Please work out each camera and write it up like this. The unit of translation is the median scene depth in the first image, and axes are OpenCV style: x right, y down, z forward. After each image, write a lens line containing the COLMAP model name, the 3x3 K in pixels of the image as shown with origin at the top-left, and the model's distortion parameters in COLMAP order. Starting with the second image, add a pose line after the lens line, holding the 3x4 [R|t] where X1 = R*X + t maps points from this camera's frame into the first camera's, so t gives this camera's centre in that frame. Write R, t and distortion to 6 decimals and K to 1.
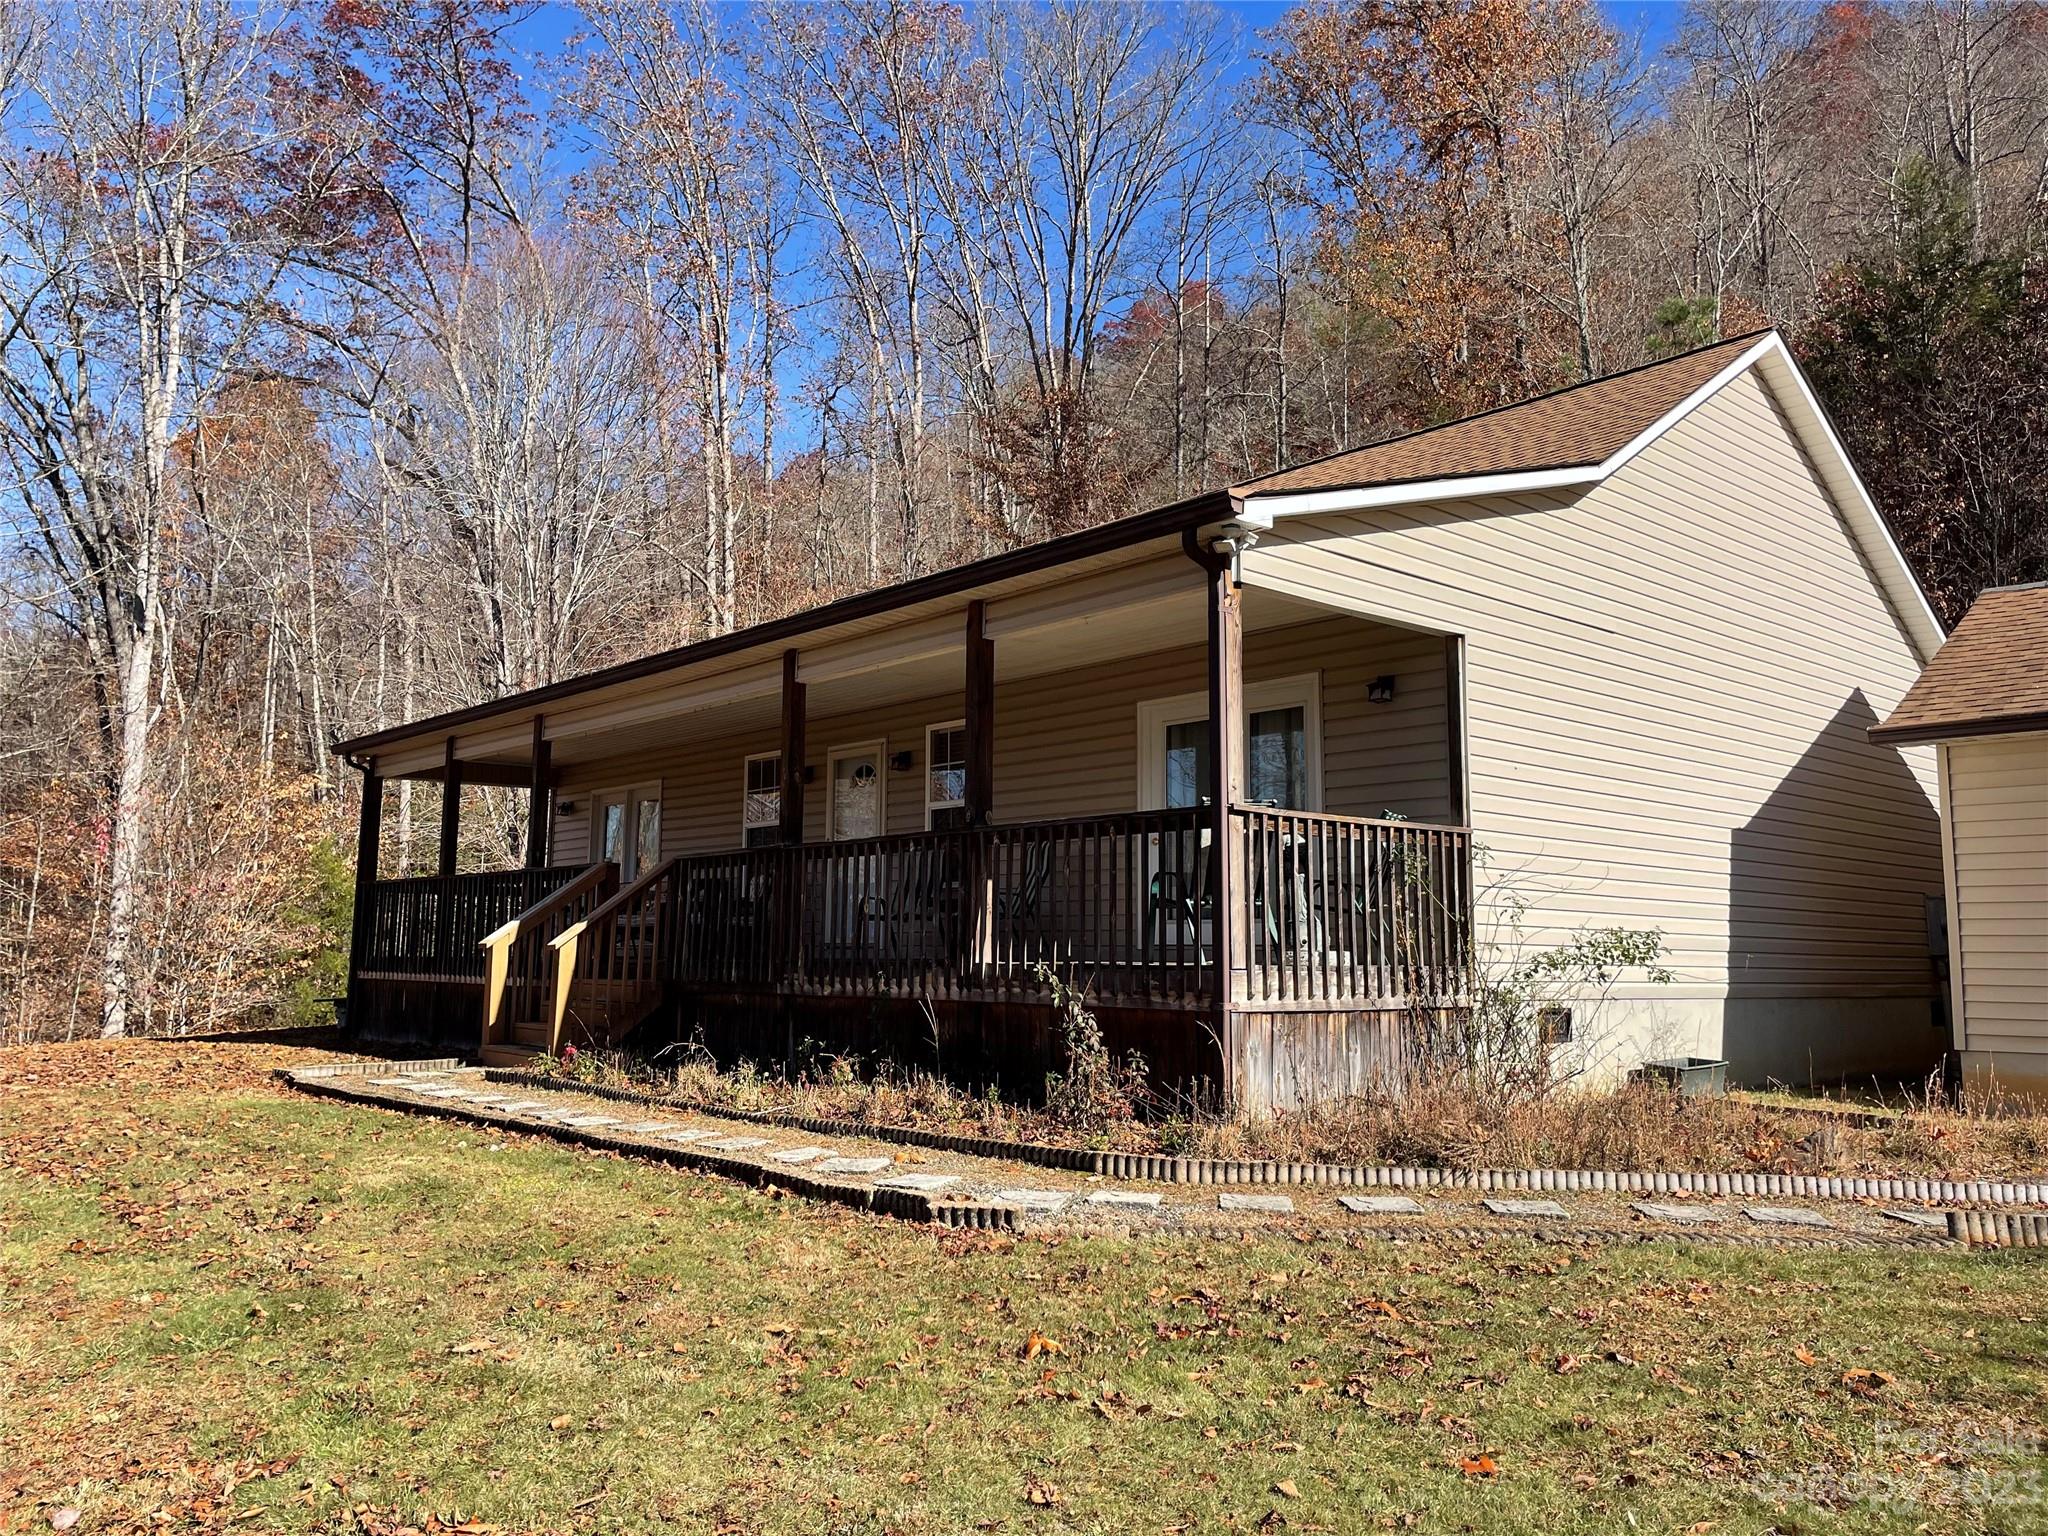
lens RADIAL K [[1537.4, 0, 1019.0], [0, 1537.4, 746.3], [0, 0, 1]] dist [0.097280, -0.121344]
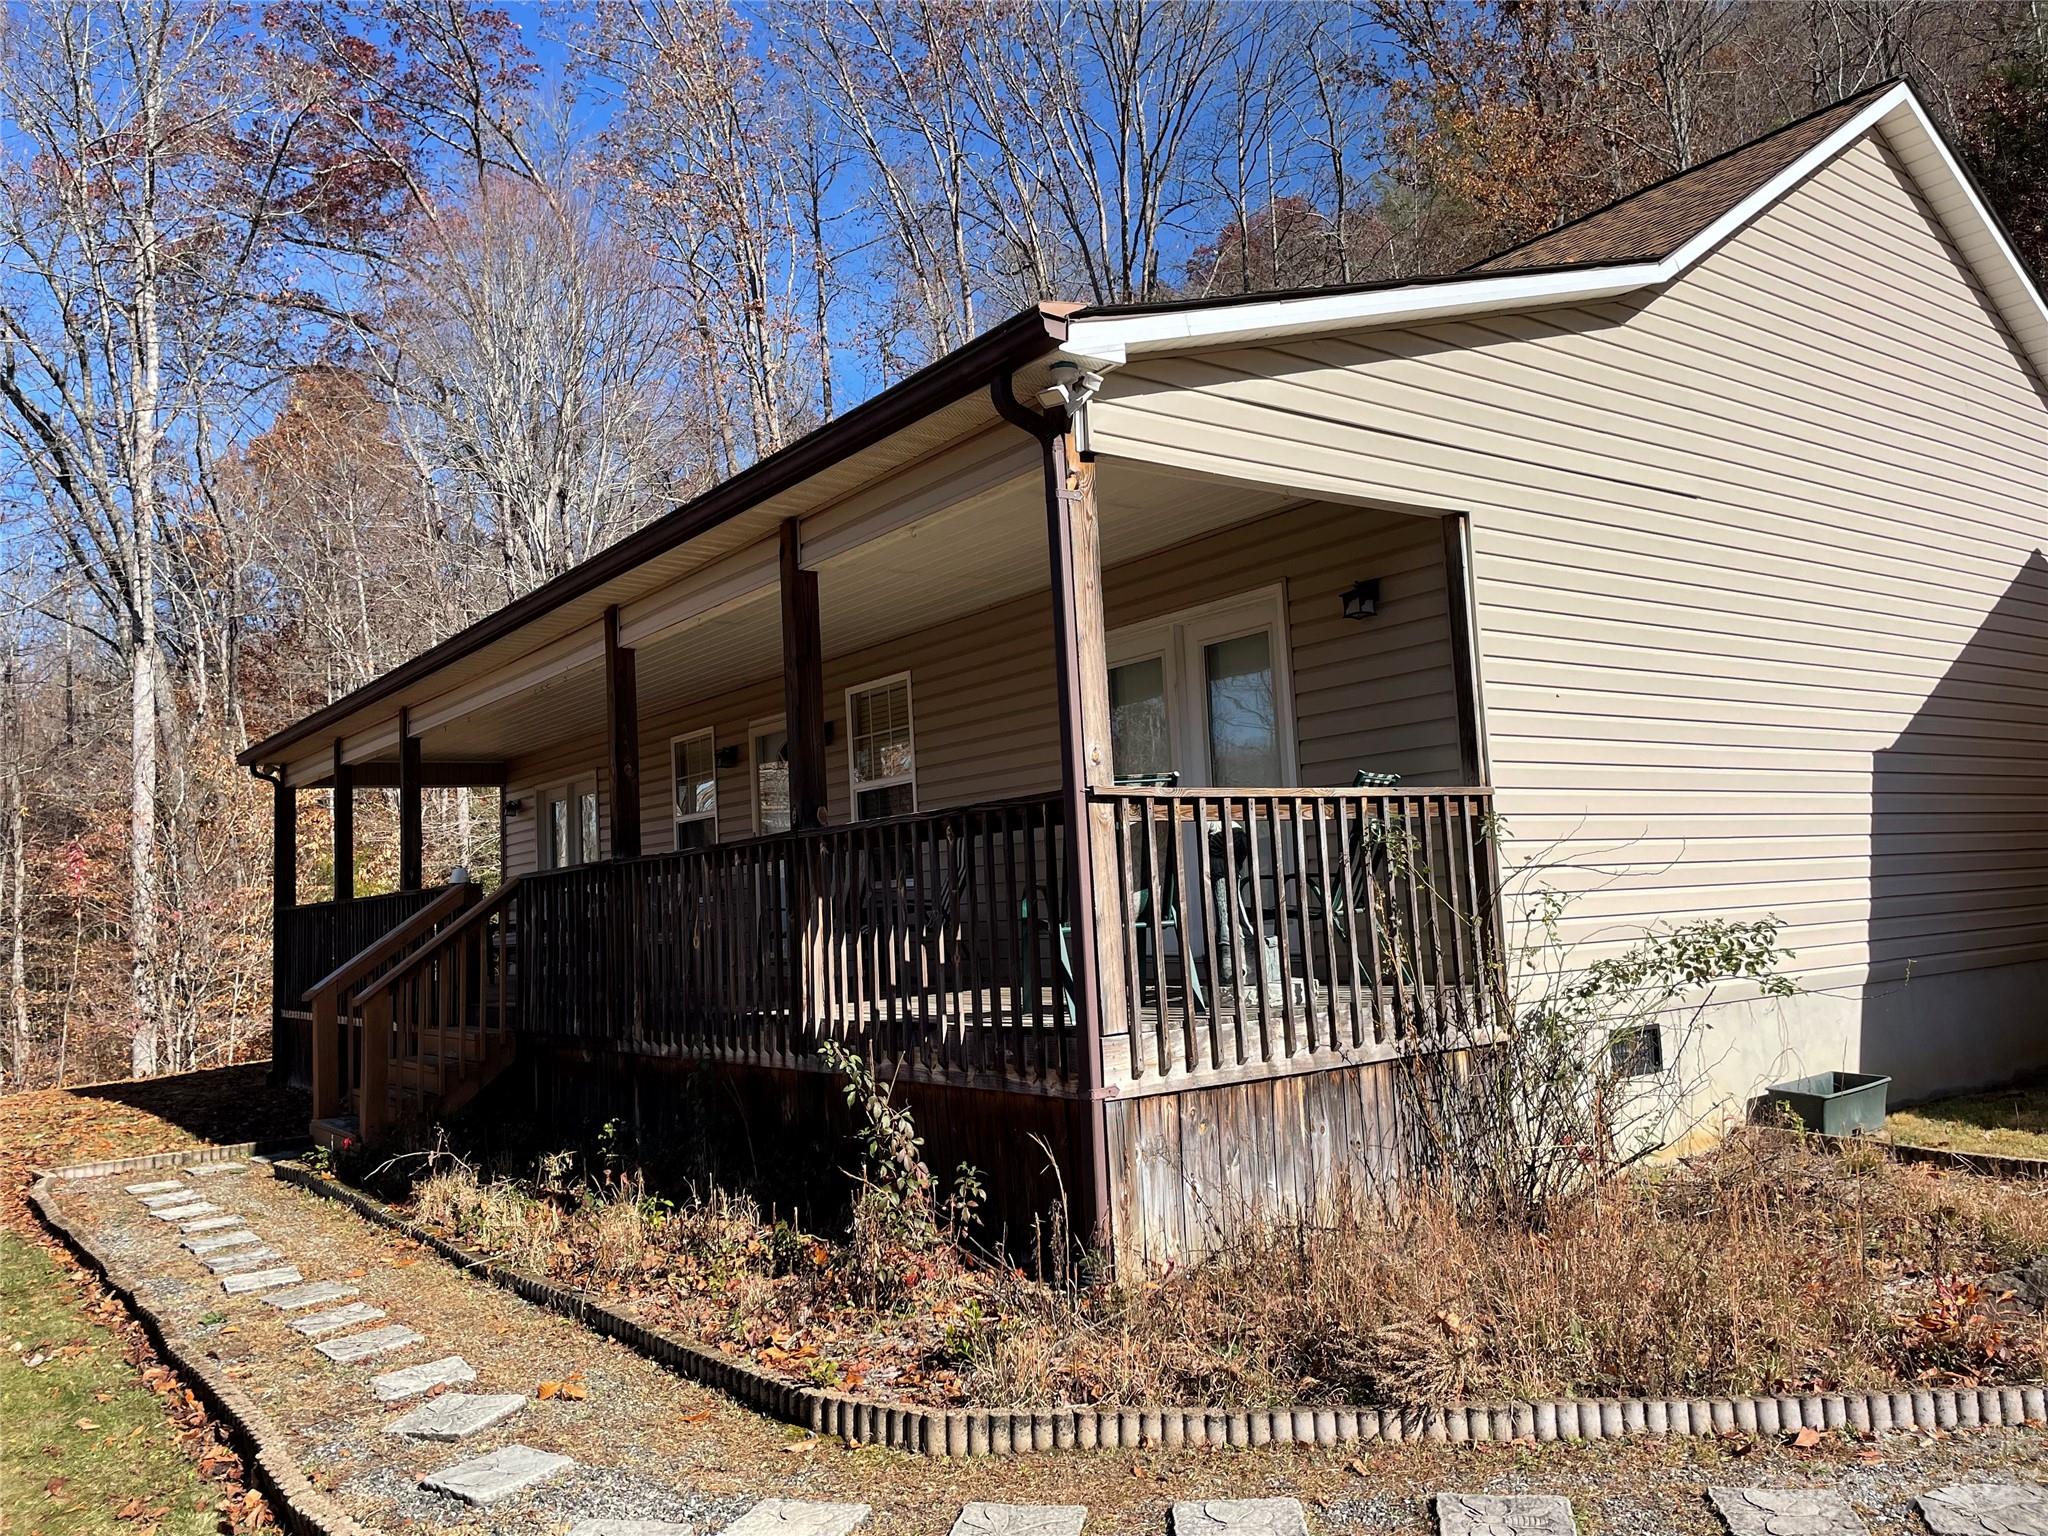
lens RADIAL K [[1543.8, 0, 1031.3], [0, 1543.8, 748.3], [0, 0, 1]] dist [0.095817, -0.117636]
pose [[0.994988, -0.068683, -0.072675, 0.157317], [0.071152, 0.996954, 0.031949, -0.002207], [0.070259, -0.036960, 0.996844, 0.325440]]
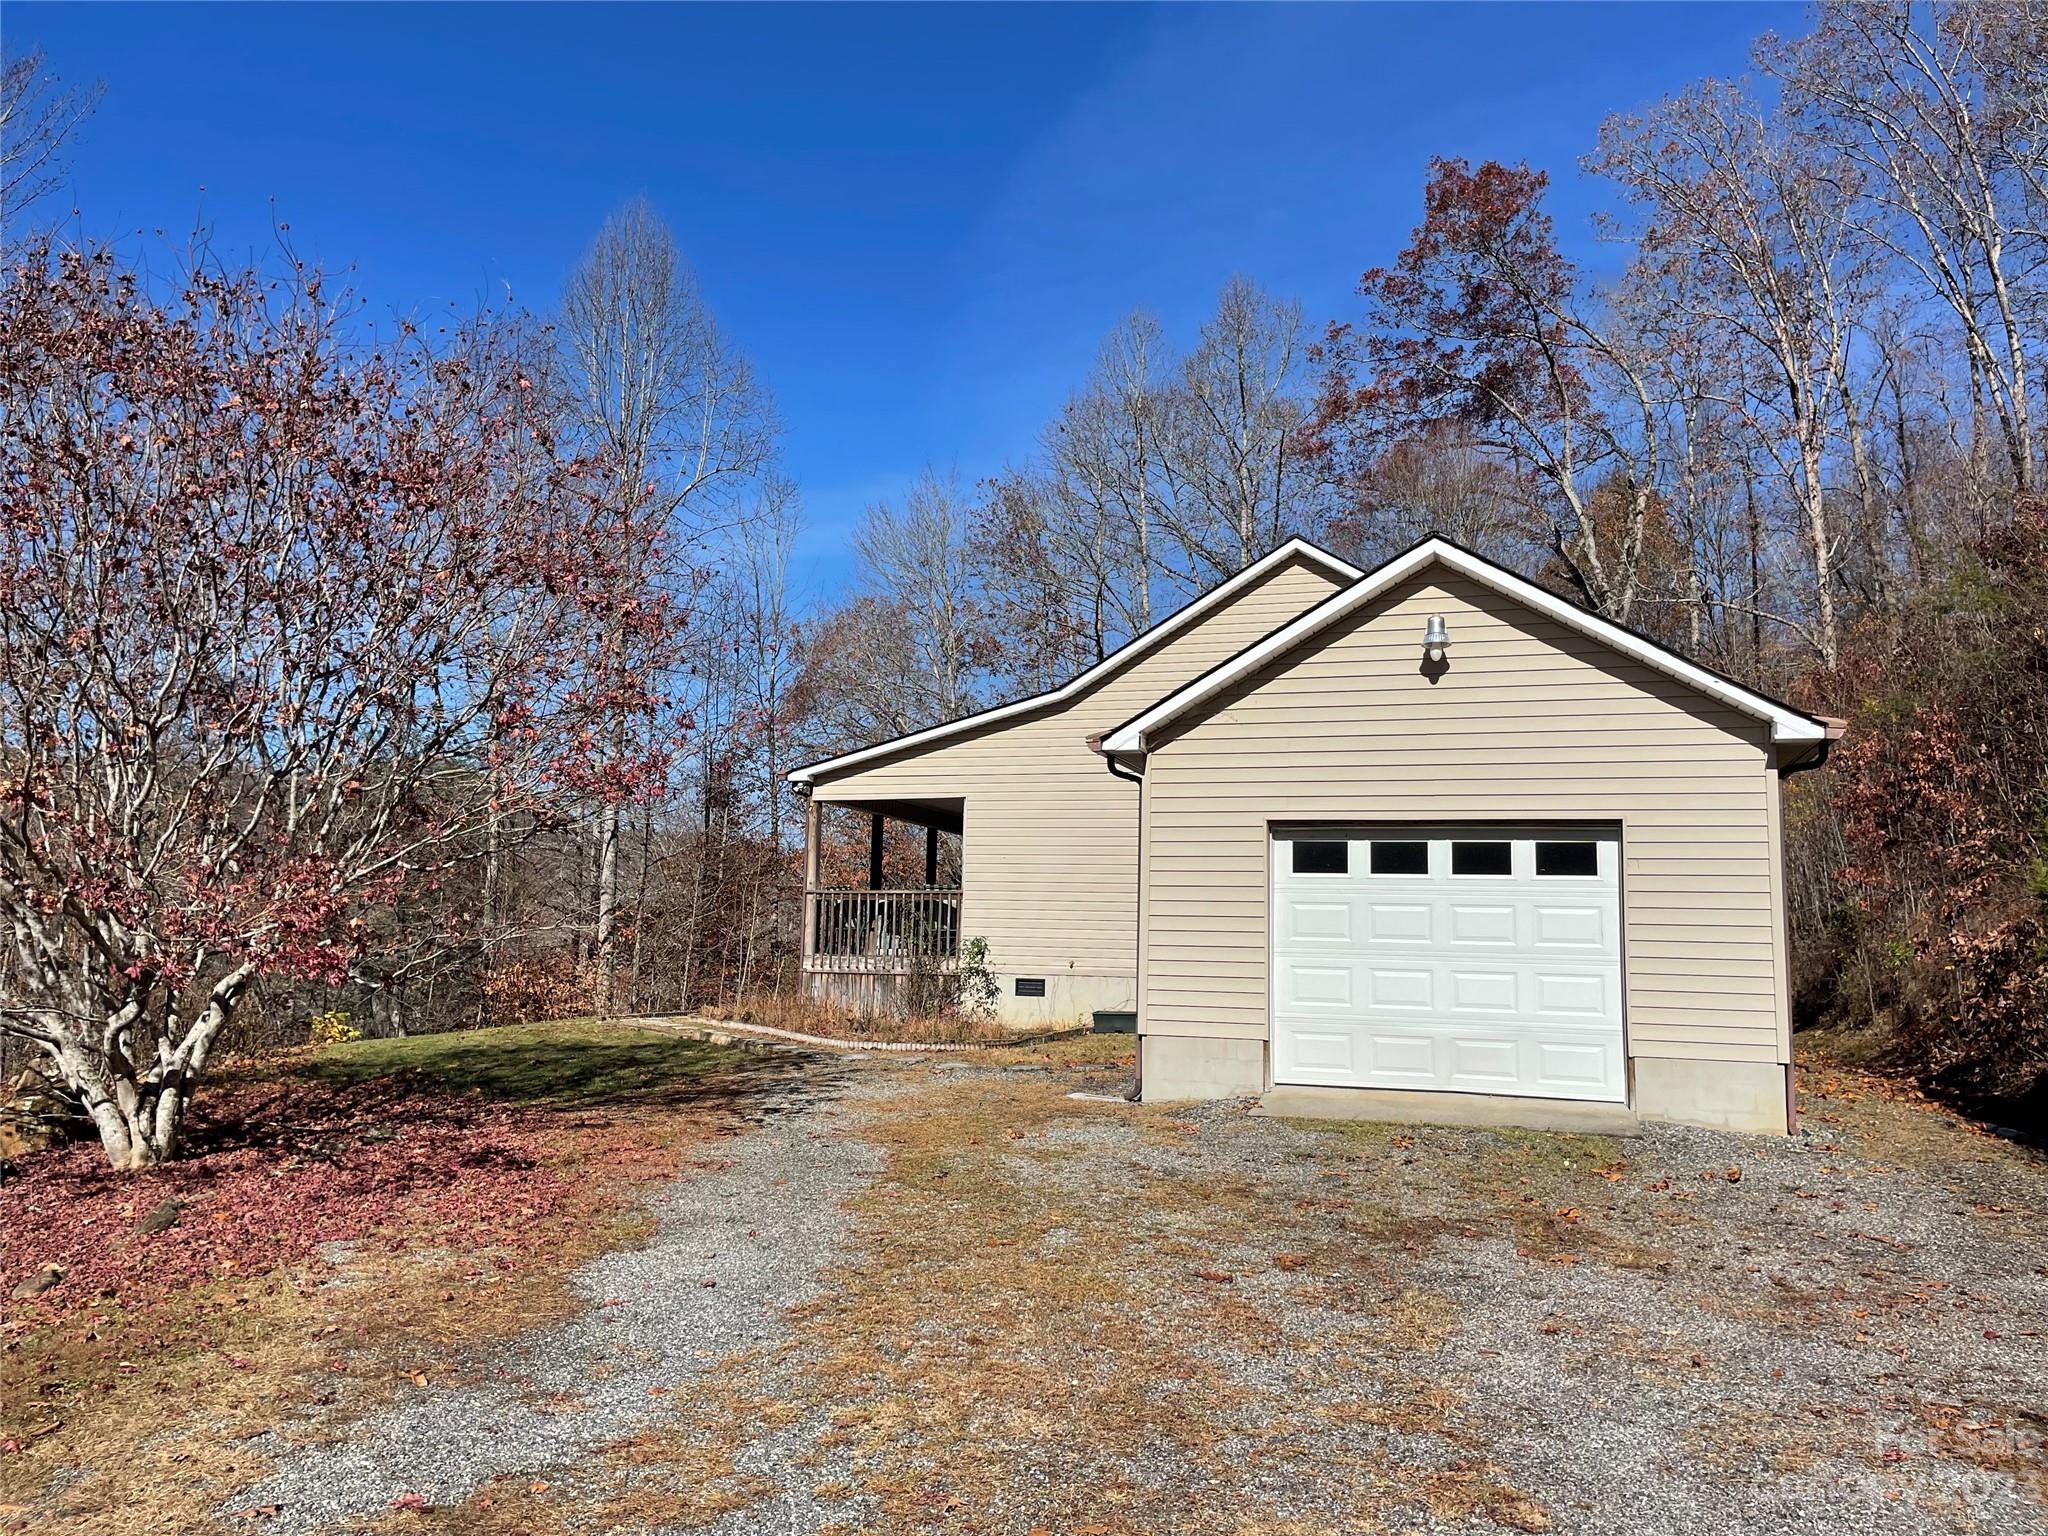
lens RADIAL K [[1537.4, 0, 1019.0], [0, 1537.4, 746.3], [0, 0, 1]] dist [0.097280, -0.121344]
pose [[0.505995, -0.077670, -0.859032, 2.459164], [0.115702, 0.993048, -0.021636, -0.100169], [0.854741, -0.088445, 0.511464, 0.017129]]
